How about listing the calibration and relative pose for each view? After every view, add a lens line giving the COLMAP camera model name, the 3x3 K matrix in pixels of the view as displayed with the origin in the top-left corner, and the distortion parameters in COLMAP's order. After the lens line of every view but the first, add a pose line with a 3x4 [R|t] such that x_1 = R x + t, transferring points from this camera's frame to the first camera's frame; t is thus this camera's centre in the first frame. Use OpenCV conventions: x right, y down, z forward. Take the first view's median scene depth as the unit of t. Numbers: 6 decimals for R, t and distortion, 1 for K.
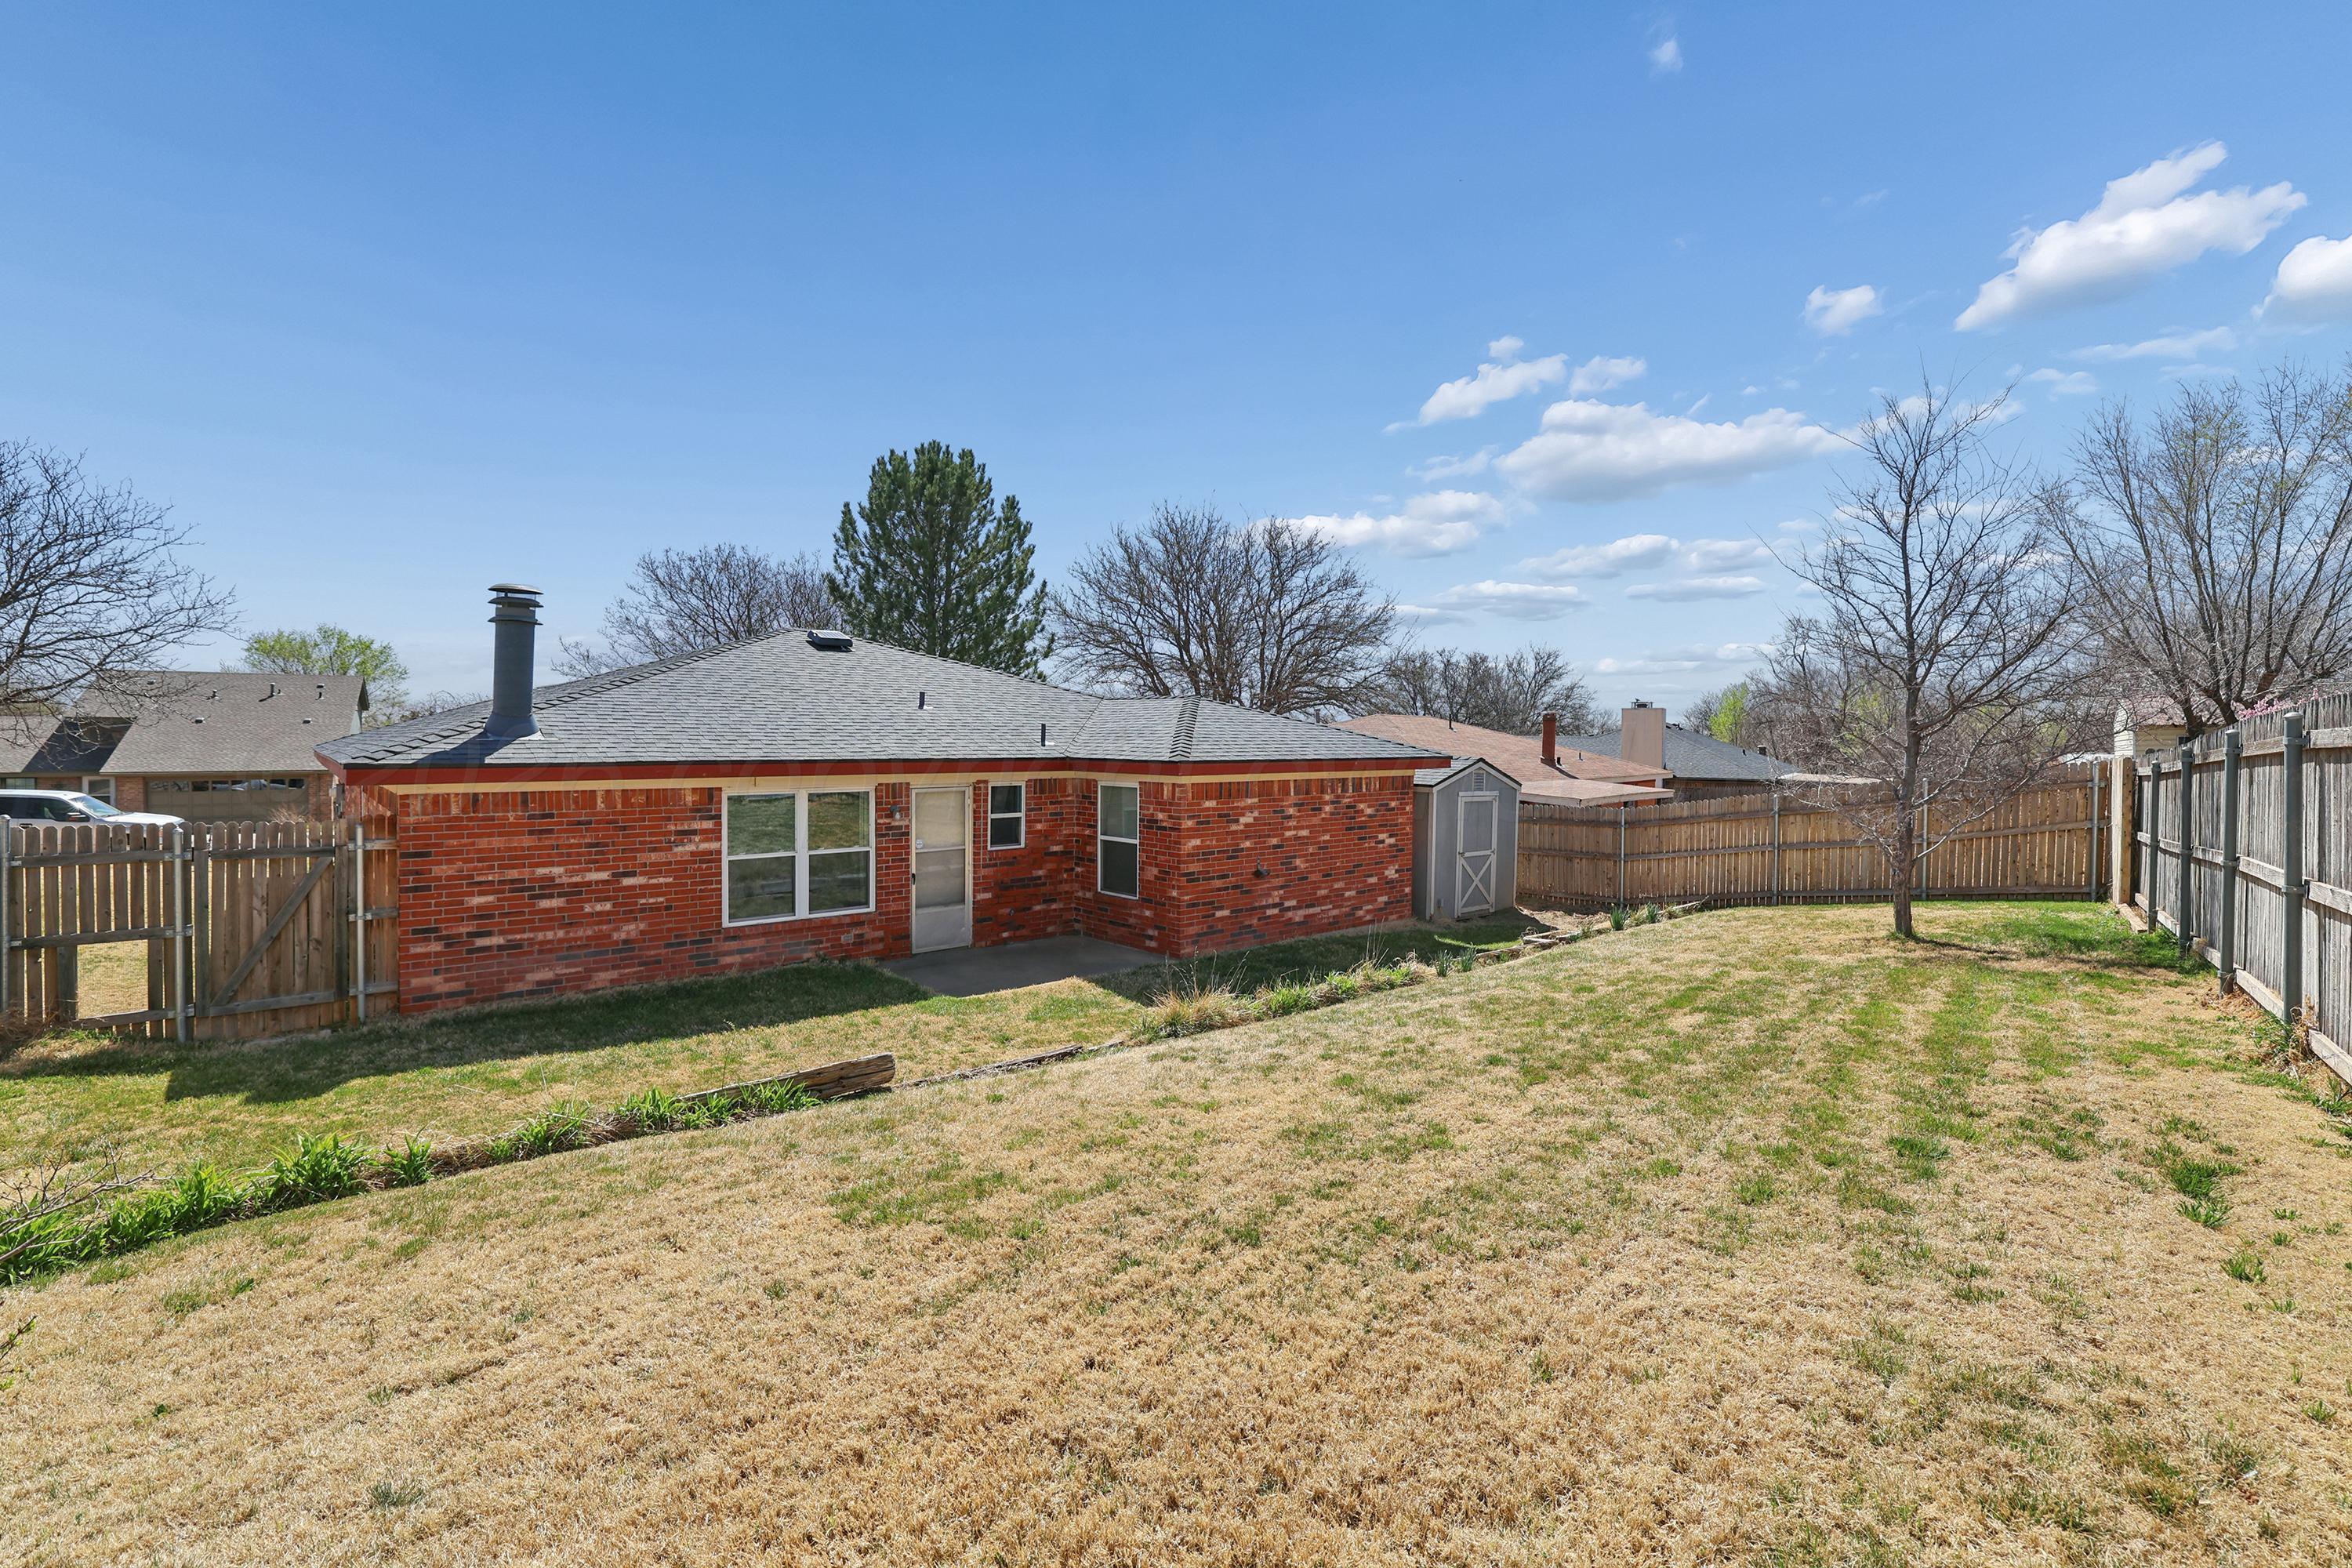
lens RADIAL K [[1053.6, 0, 1189.7], [0, 1053.6, 761.3], [0, 0, 1]] dist [-0.021877, 0.006229]
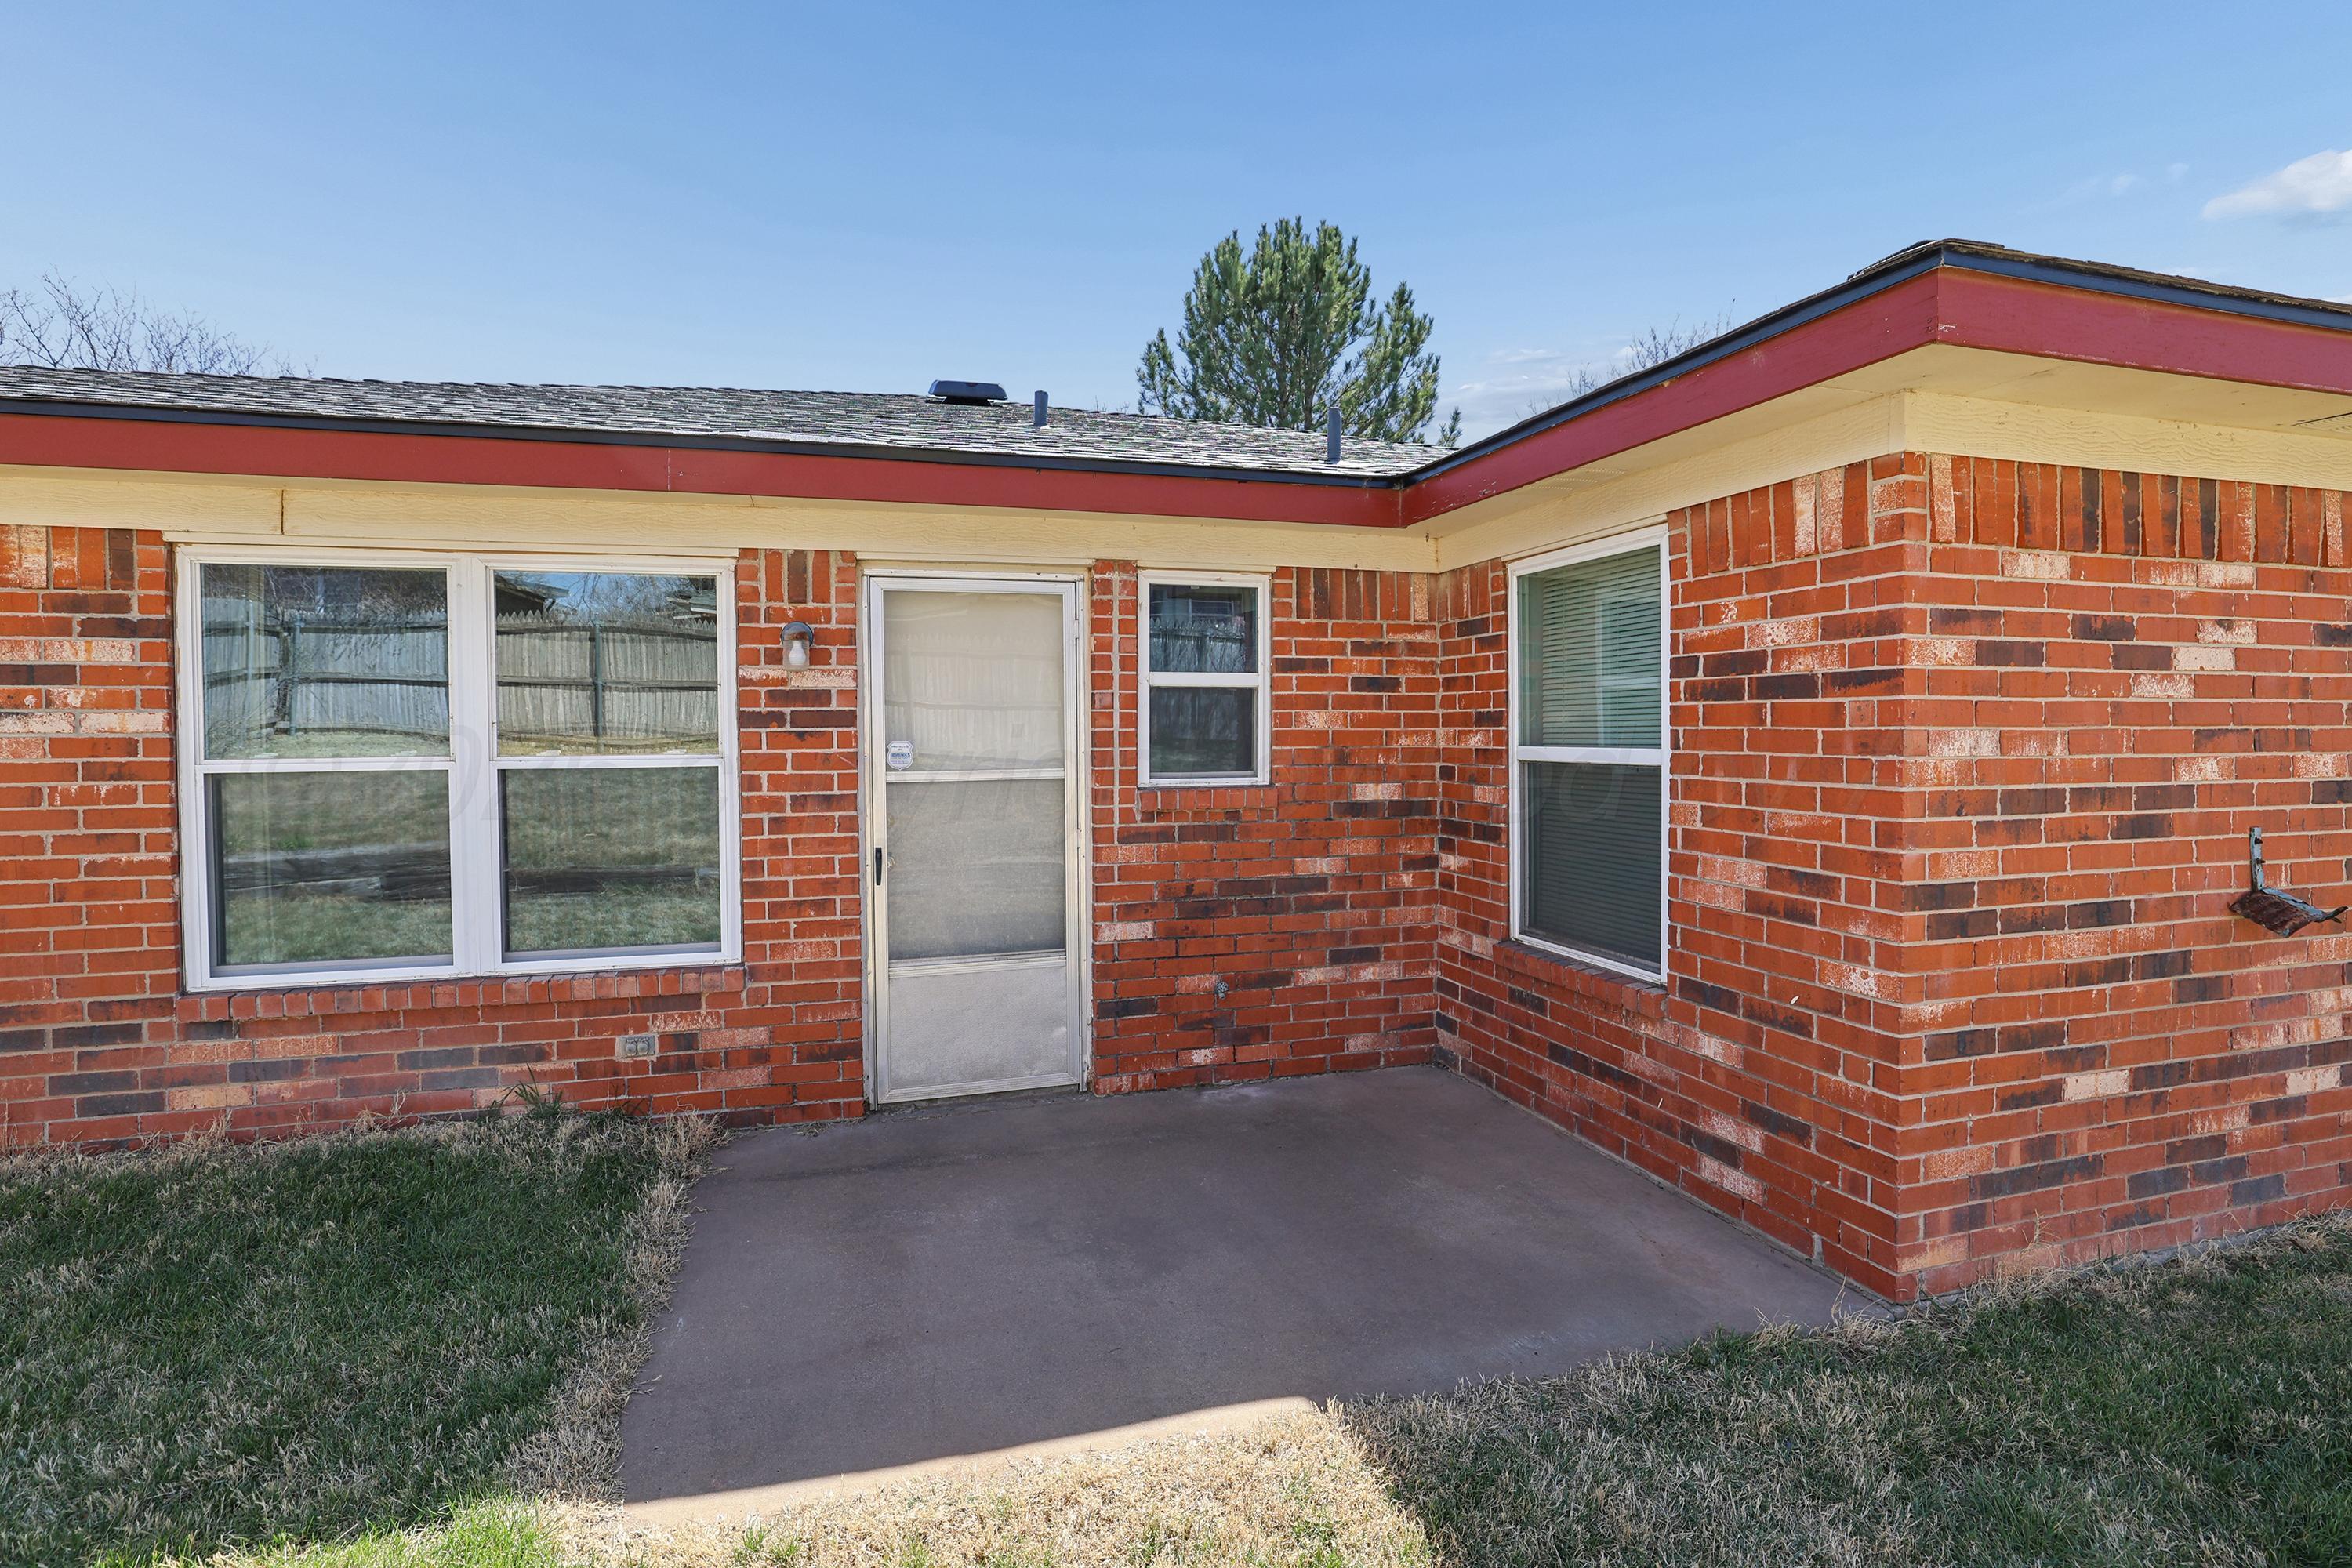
lens RADIAL K [[1099.3, 0, 1130.4], [0, 1099.3, 747.5], [0, 0, 1]] dist [-0.028708, 0.001048]
pose [[0.895244, -0.006532, -0.445528, -0.046515], [0.002427, 0.999949, -0.009785, 0.074853], [0.445569, 0.007679, 0.895214, 0.693679]]
